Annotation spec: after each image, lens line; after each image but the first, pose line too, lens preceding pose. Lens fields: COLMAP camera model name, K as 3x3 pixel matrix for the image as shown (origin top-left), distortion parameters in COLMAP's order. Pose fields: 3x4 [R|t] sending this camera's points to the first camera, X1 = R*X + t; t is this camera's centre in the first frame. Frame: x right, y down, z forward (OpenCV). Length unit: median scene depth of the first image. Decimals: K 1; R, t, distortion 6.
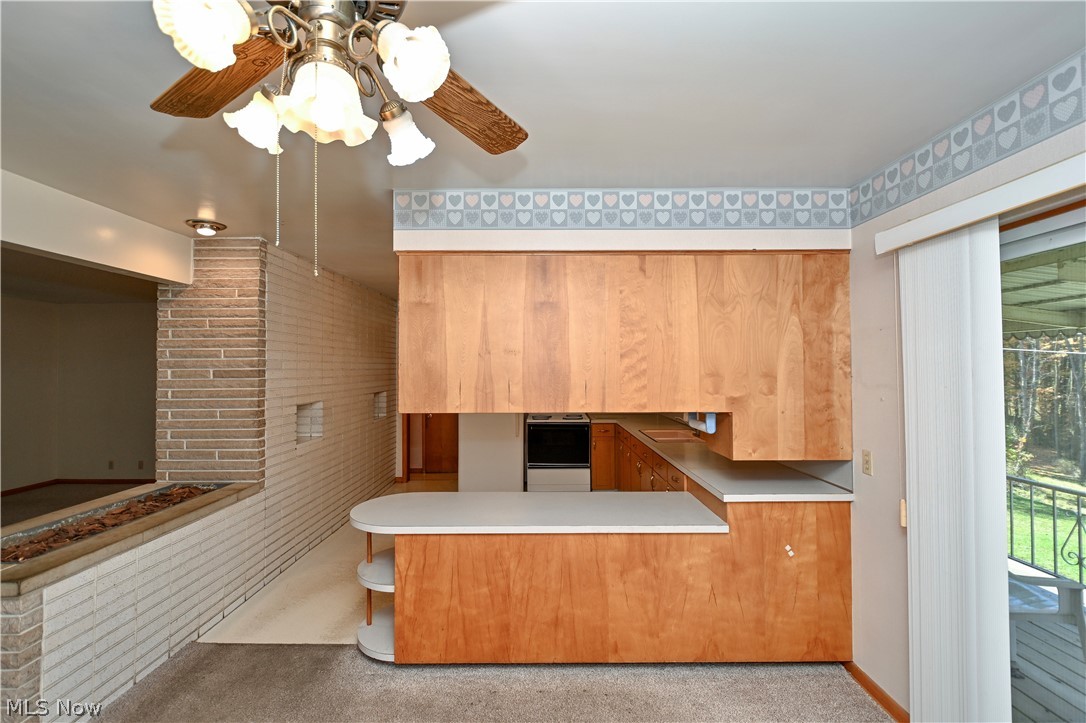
lens RADIAL K [[476.0, 0, 532.7], [0, 476.0, 358.7], [0, 0, 1]] dist [0.003840, -0.003868]
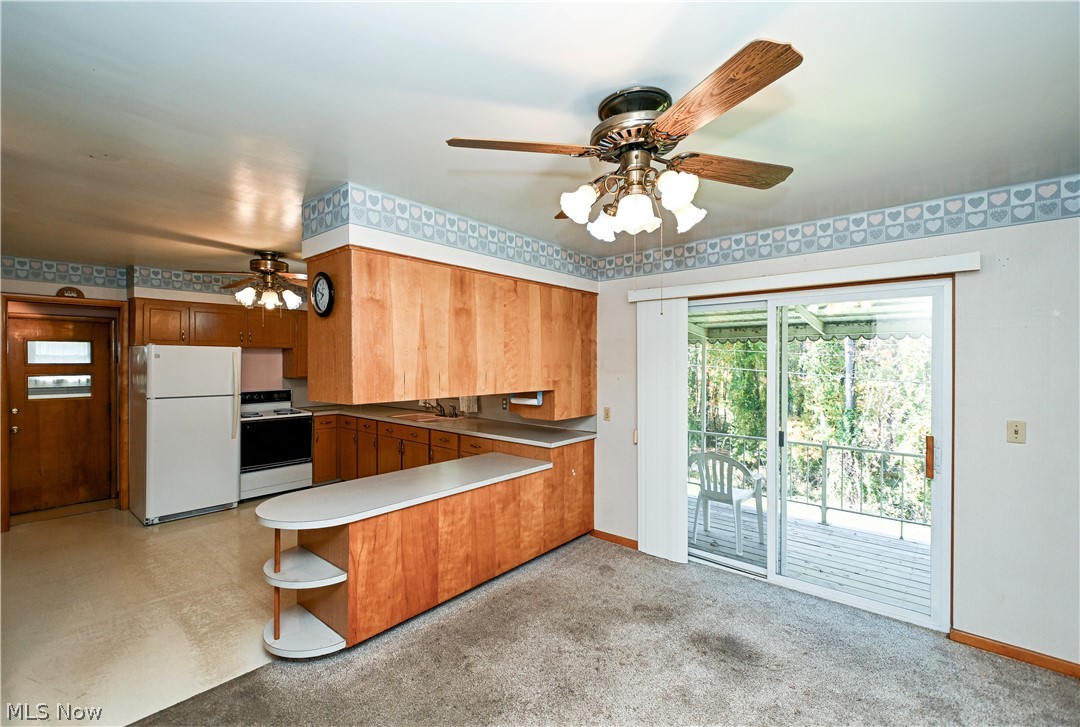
lens RADIAL K [[489.0, 0, 540.9], [0, 489.0, 362.5], [0, 0, 1]] dist [0.019911, -0.006892]
pose [[0.637577, 0.001239, 0.770386, -0.832132], [-0.023377, 0.999569, 0.017740, -0.004320], [-0.770032, -0.029320, 0.637331, 0.019039]]
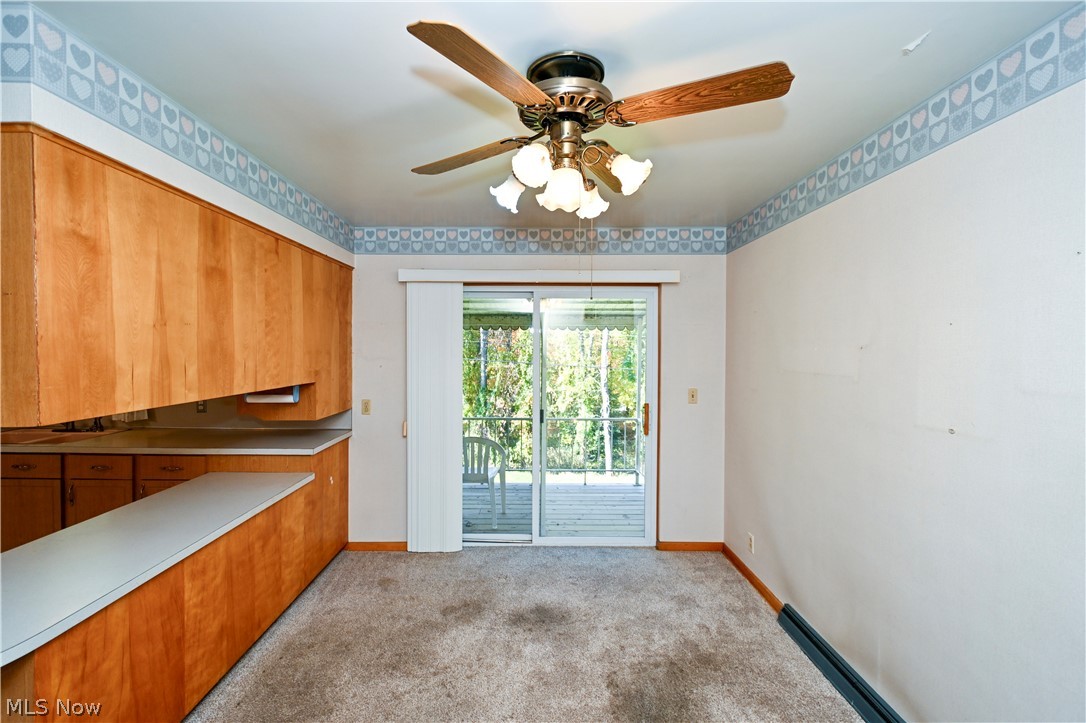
lens RADIAL K [[476.0, 0, 546.2], [0, 476.0, 353.6], [0, 0, 1]] dist [0.003840, -0.003868]
pose [[-0.033824, -0.008394, 0.999393, -0.841002], [-0.029338, 0.999542, 0.007402, 0.010152], [-0.998997, -0.029070, -0.034055, 0.437870]]
